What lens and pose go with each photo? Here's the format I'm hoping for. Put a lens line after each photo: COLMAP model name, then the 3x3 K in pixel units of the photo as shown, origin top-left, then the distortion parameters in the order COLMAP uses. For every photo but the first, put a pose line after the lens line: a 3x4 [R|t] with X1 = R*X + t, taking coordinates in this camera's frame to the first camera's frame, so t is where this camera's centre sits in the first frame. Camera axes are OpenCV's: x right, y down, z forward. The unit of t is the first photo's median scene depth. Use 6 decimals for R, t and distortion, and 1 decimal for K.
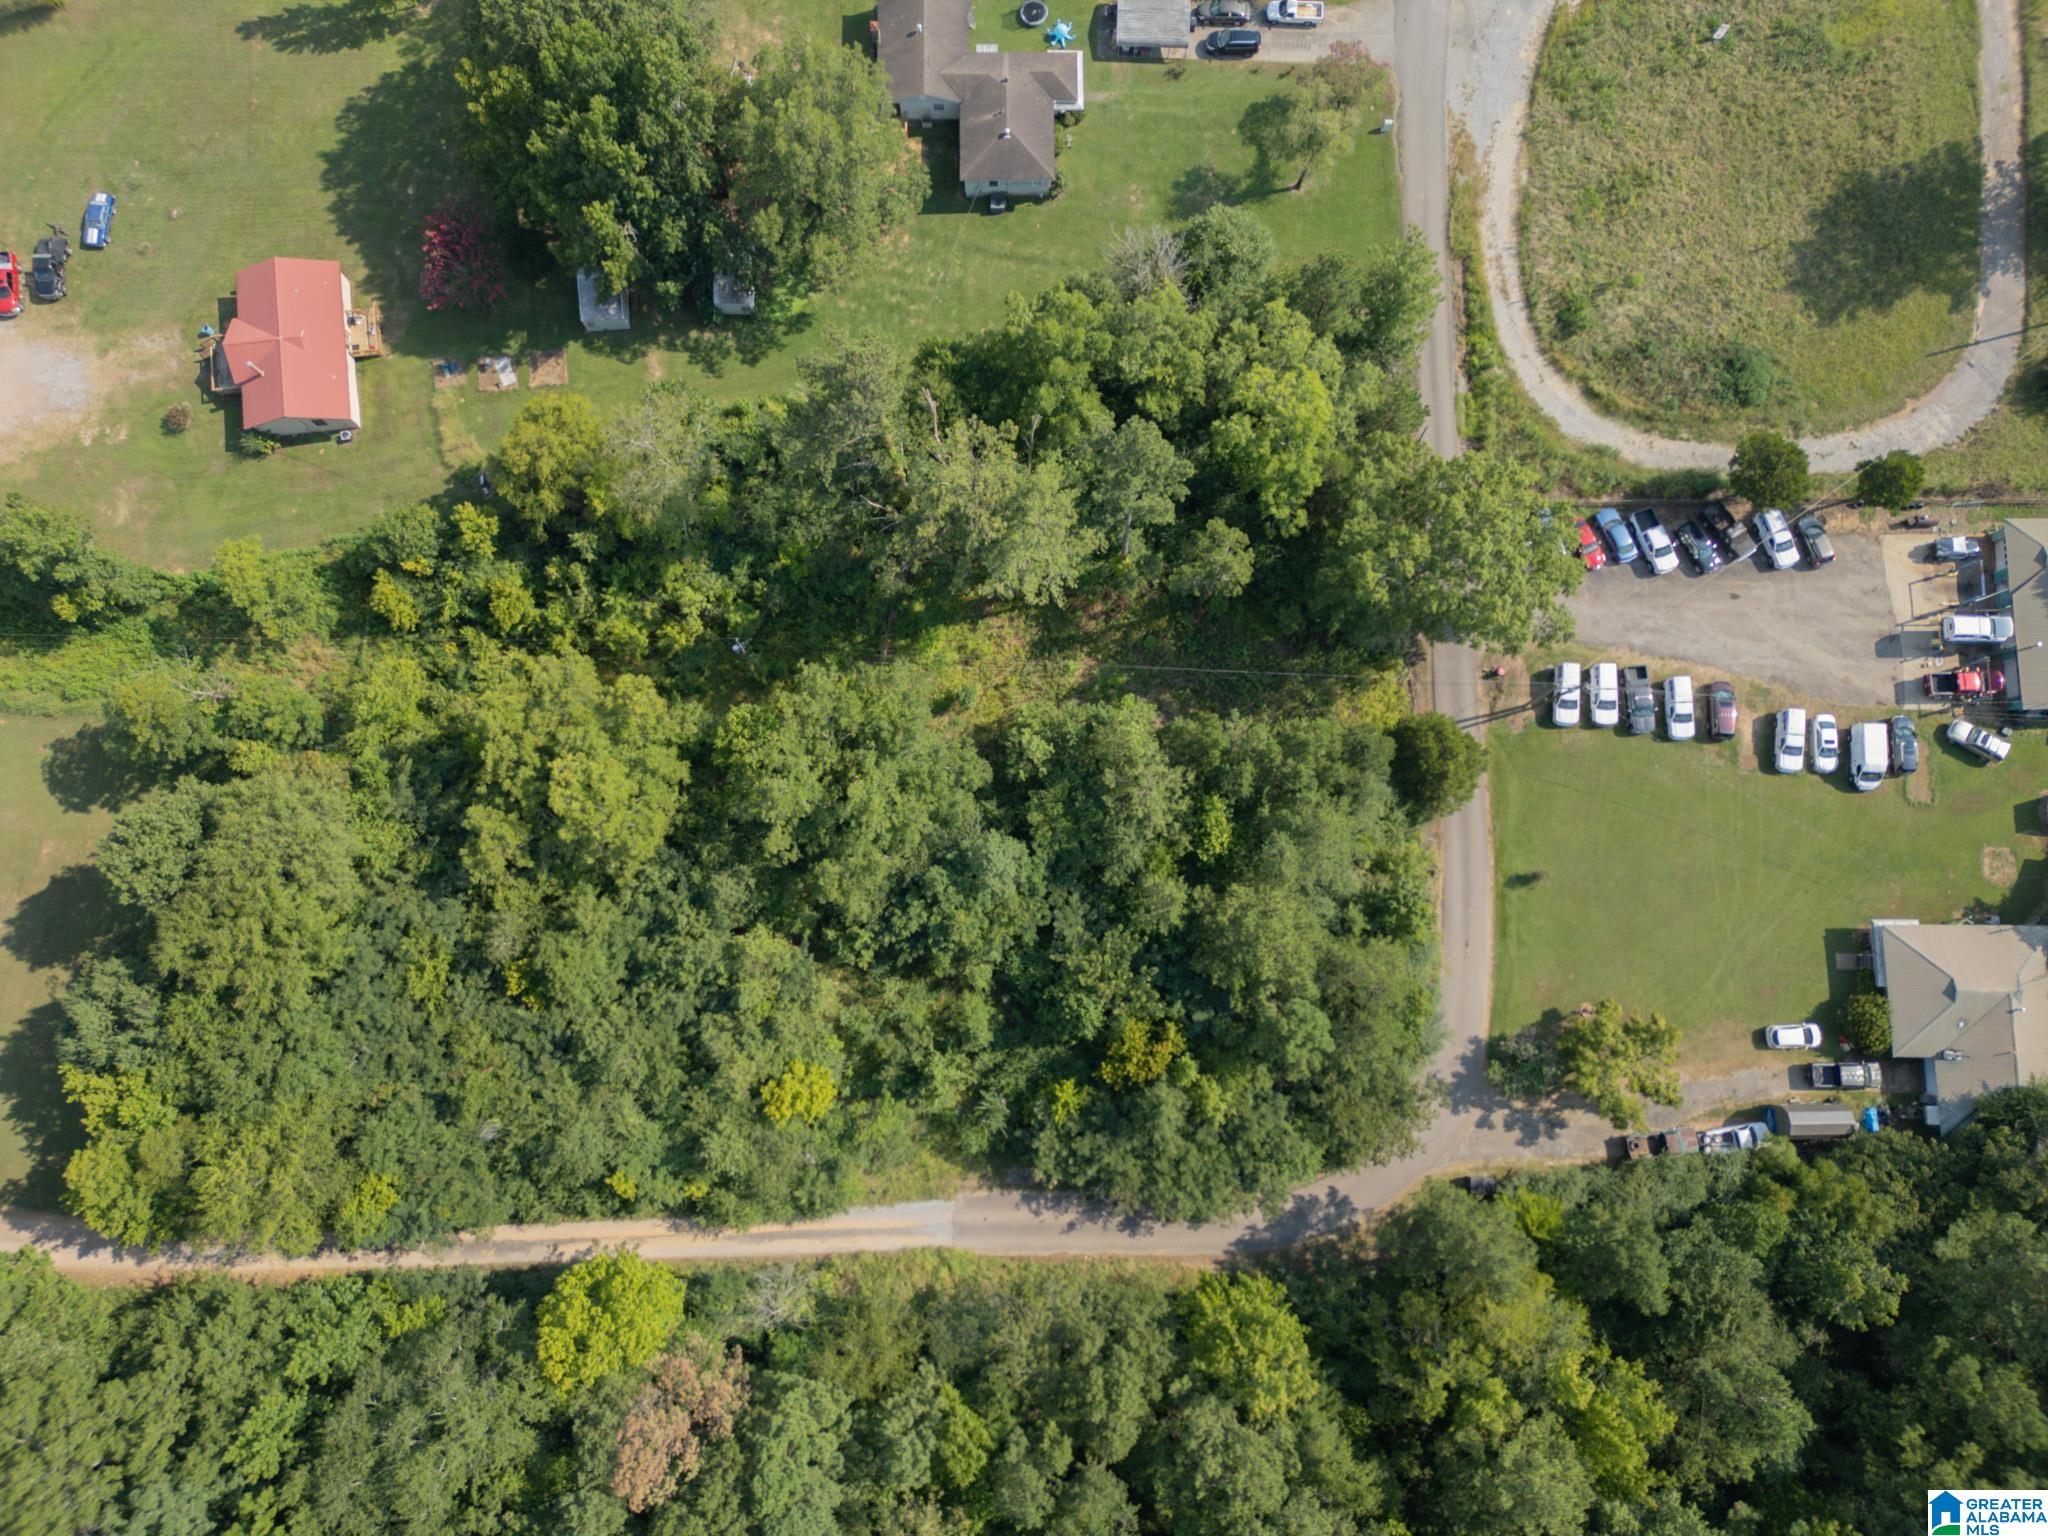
lens RADIAL K [[1411.7, 0, 1023.0], [0, 1411.7, 768.8], [0, 0, 1]] dist [0.079550, -0.087417]
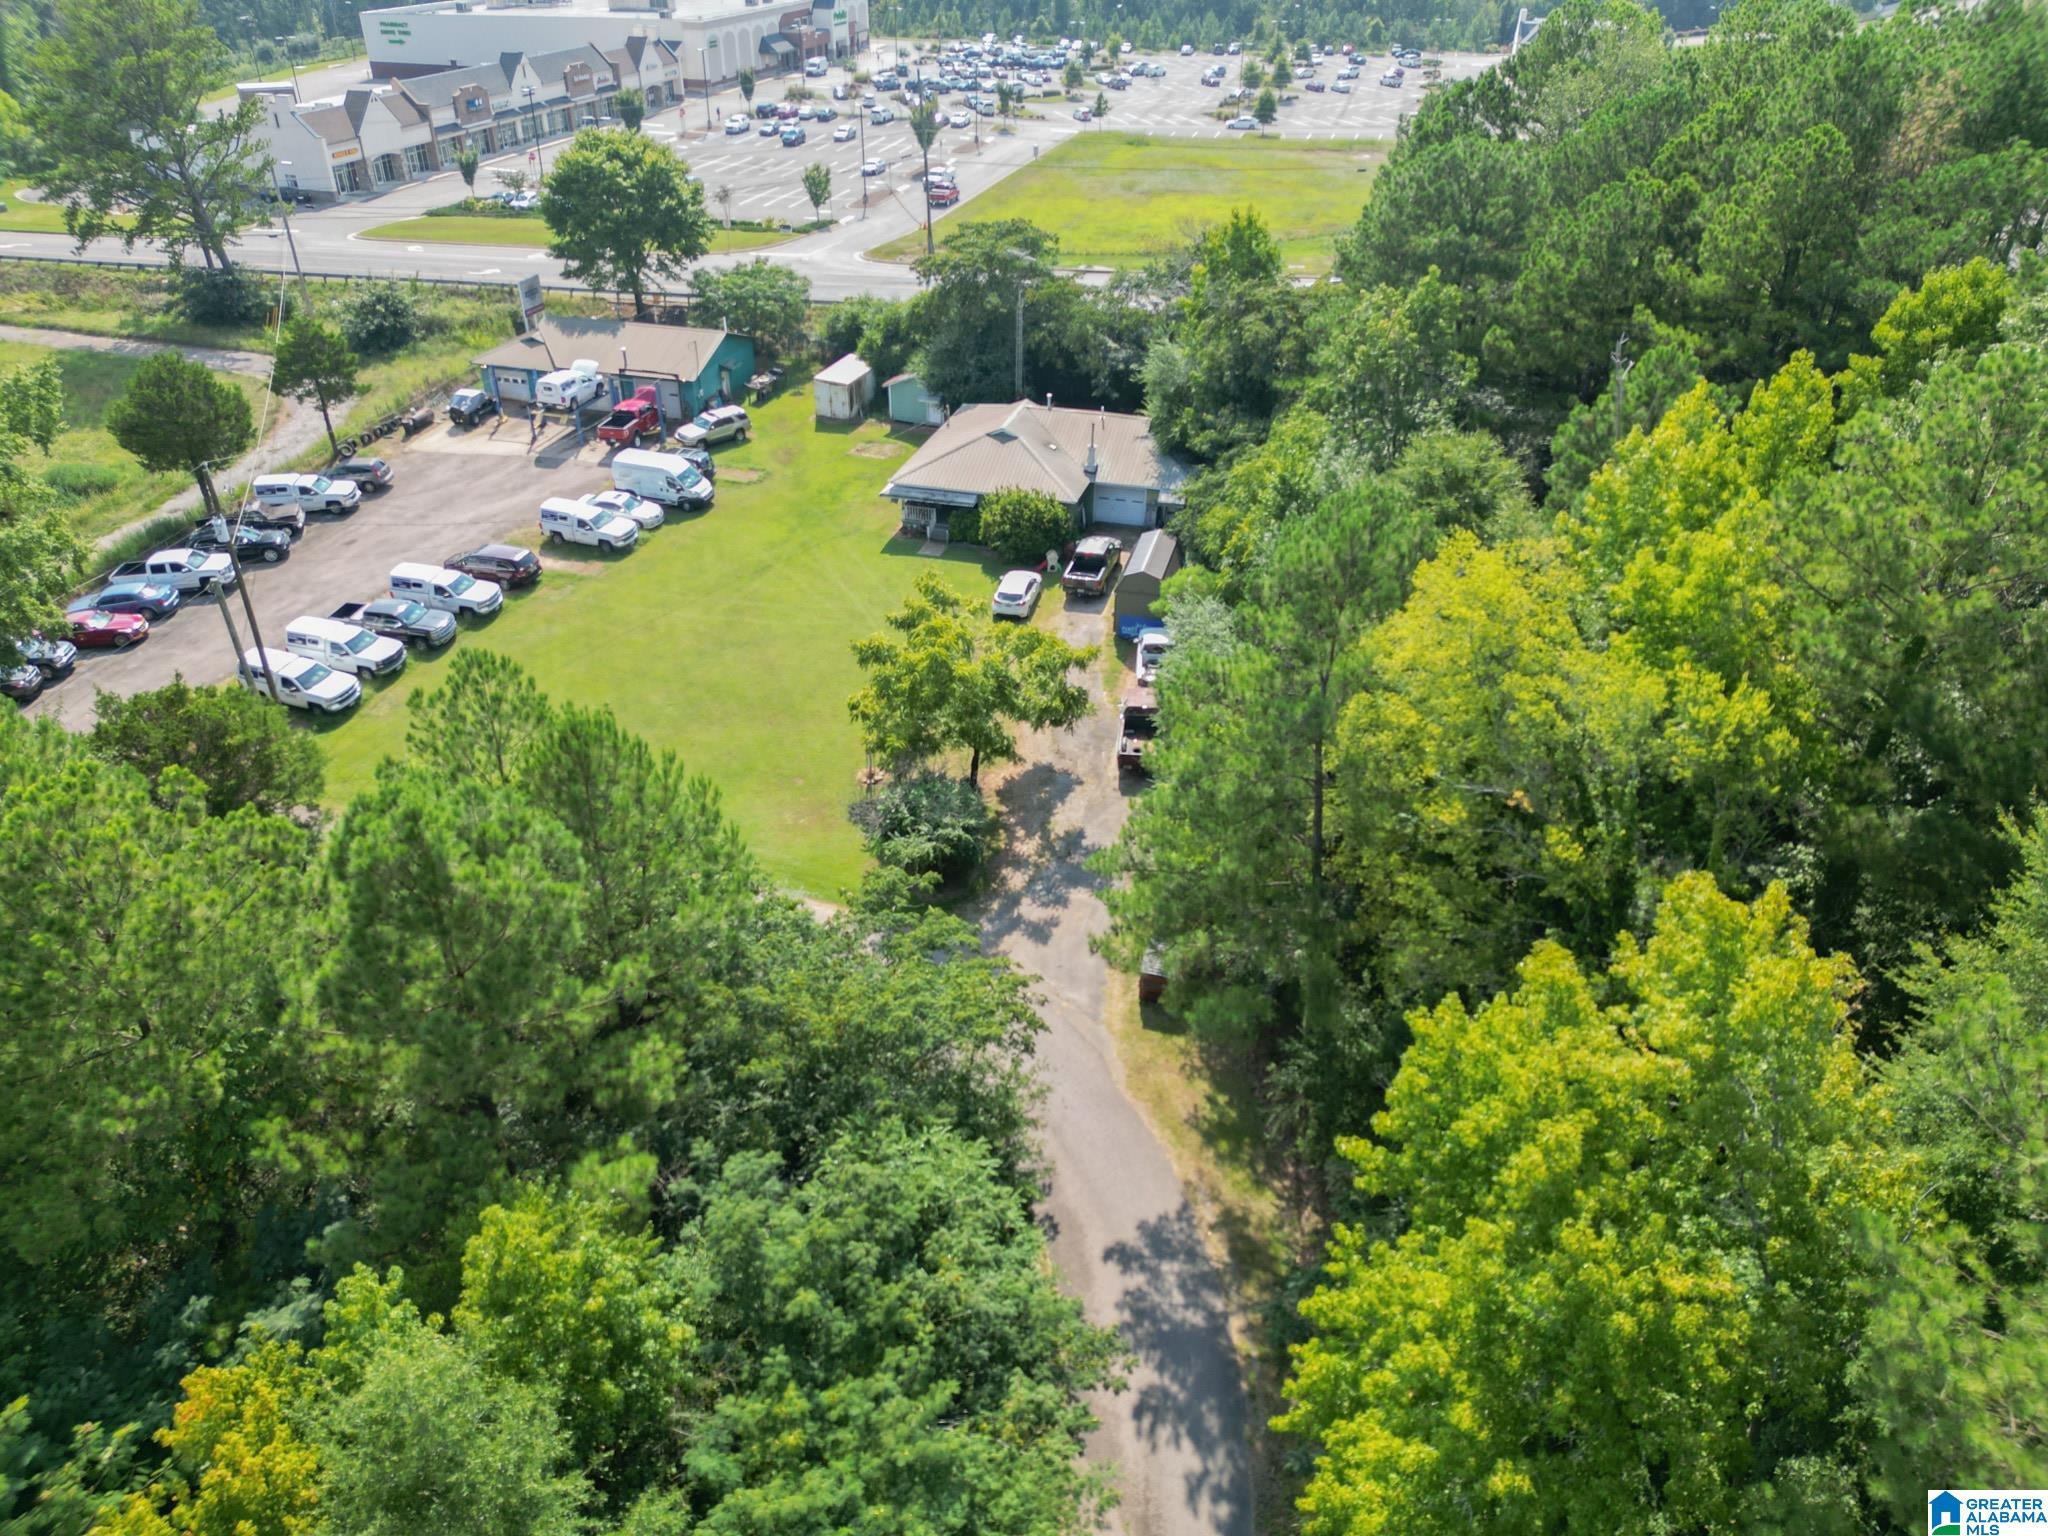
lens RADIAL K [[1420.6, 0, 1024.2], [0, 1420.6, 769.7], [0, 0, 1]] dist [0.063474, -0.055450]
pose [[0.256465, -0.519167, 0.815286, 0.003766], [0.955033, 0.265960, -0.131064, 0.298884], [-0.148790, 0.812238, 0.564031, 0.743396]]
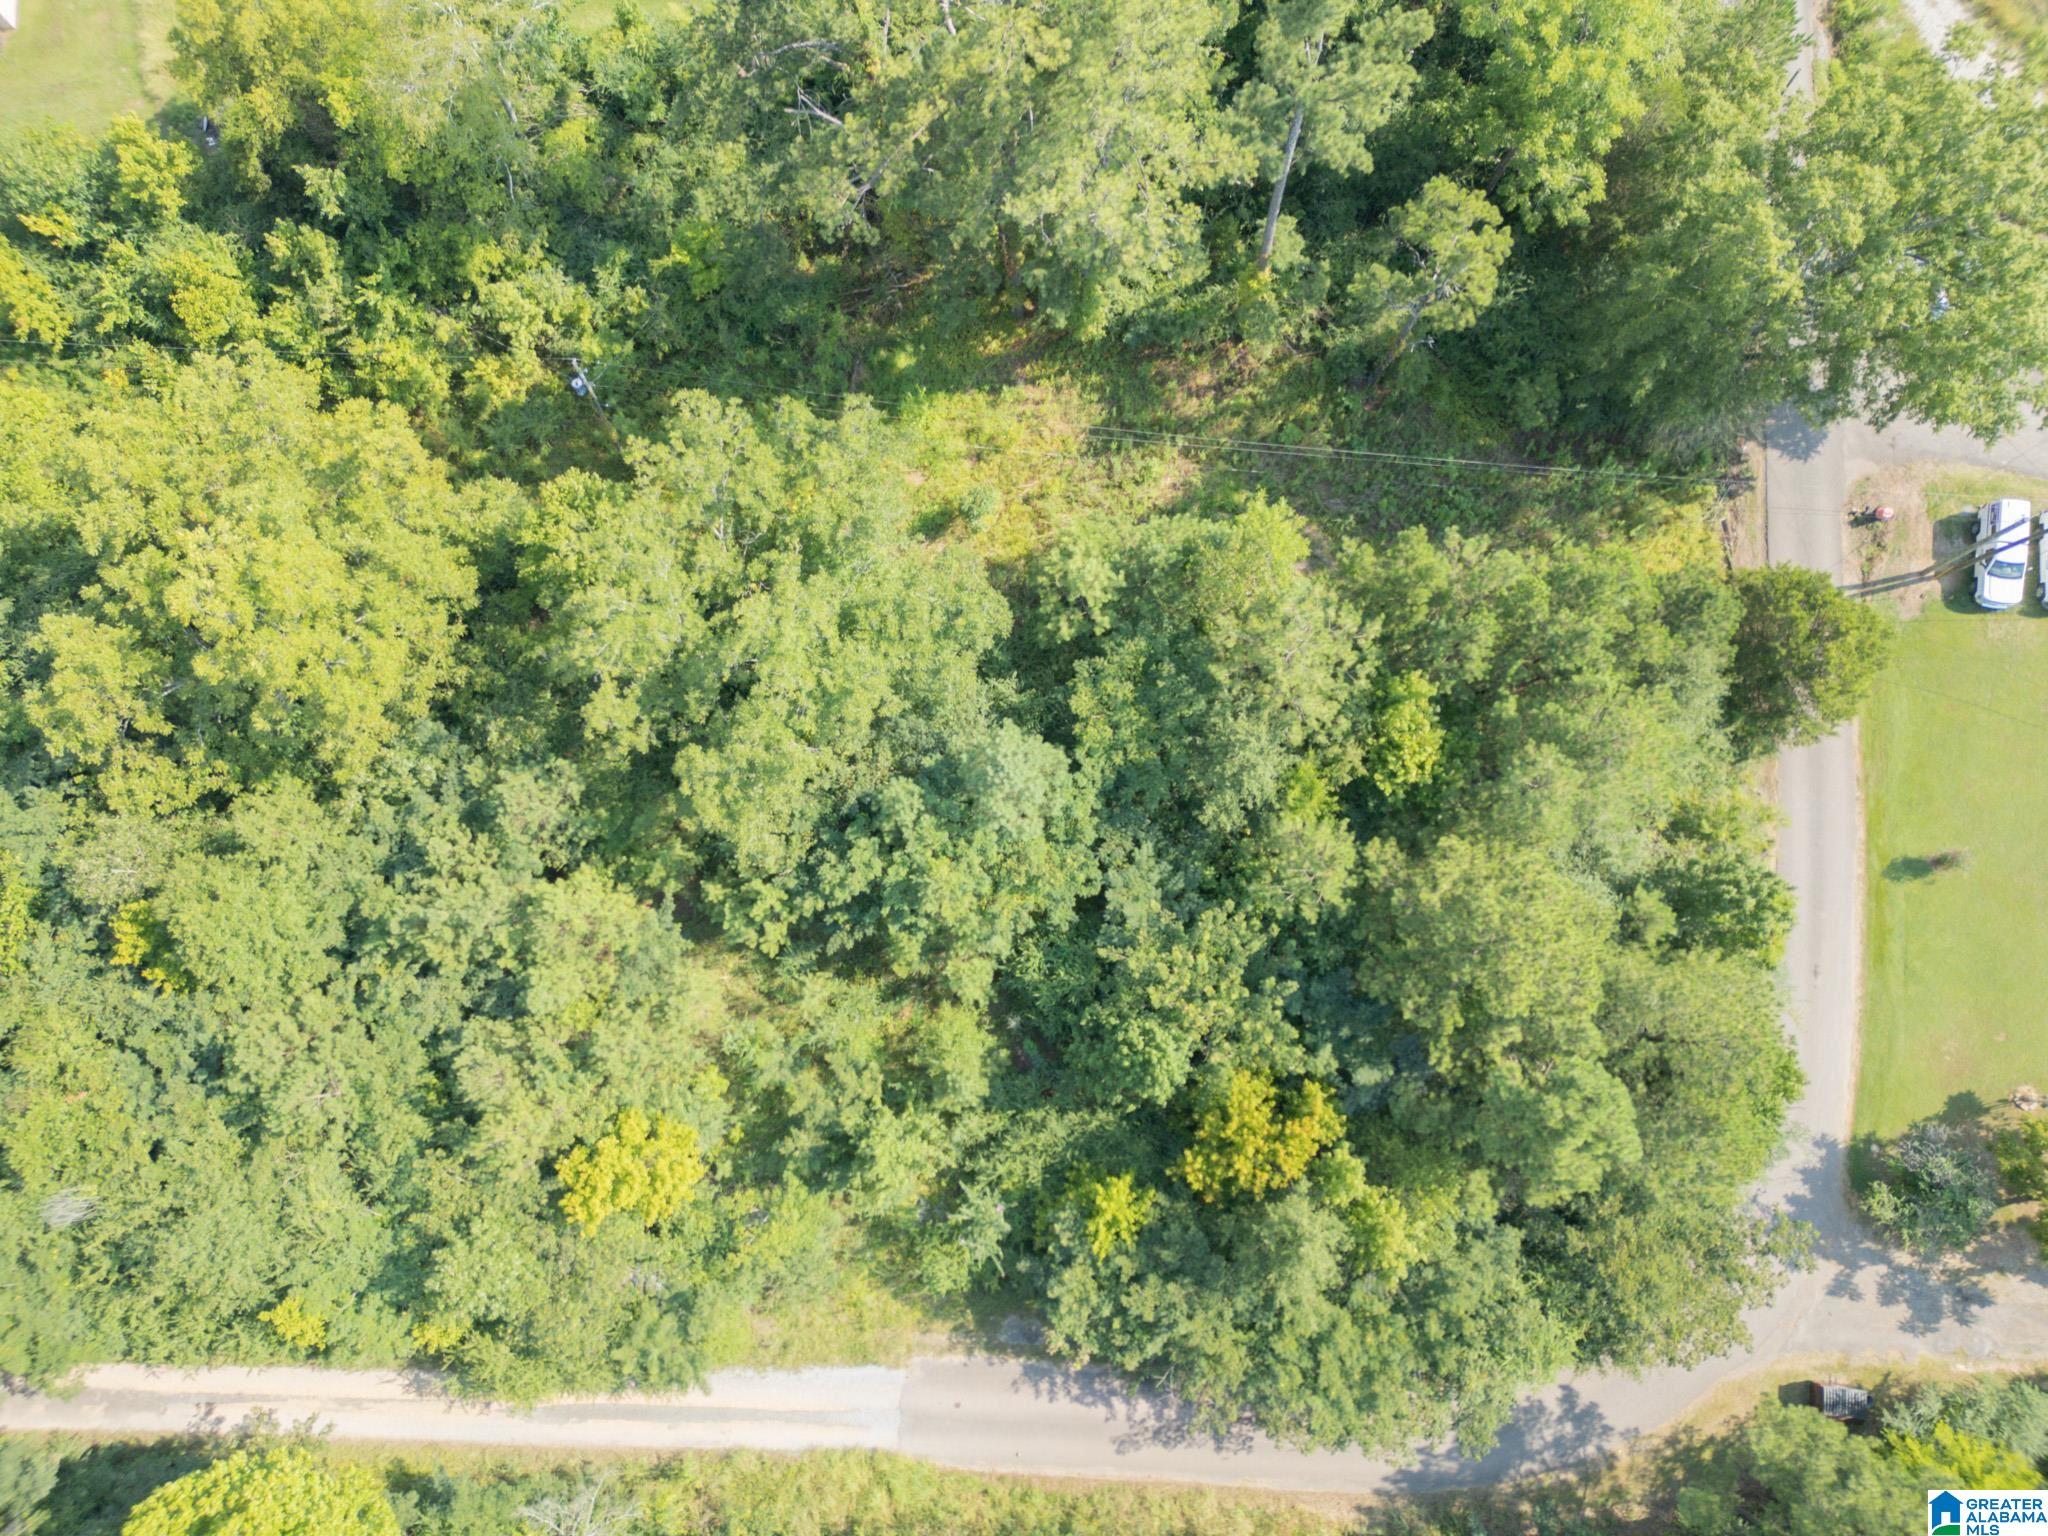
lens RADIAL K [[1420.6, 0, 1024.2], [0, 1420.6, 769.7], [0, 0, 1]] dist [0.063474, -0.055450]
pose [[0.998408, 0.054658, -0.013929, -0.005881], [-0.054723, 0.998492, -0.004286, 0.064787], [0.013674, 0.005041, 0.999894, 0.434498]]
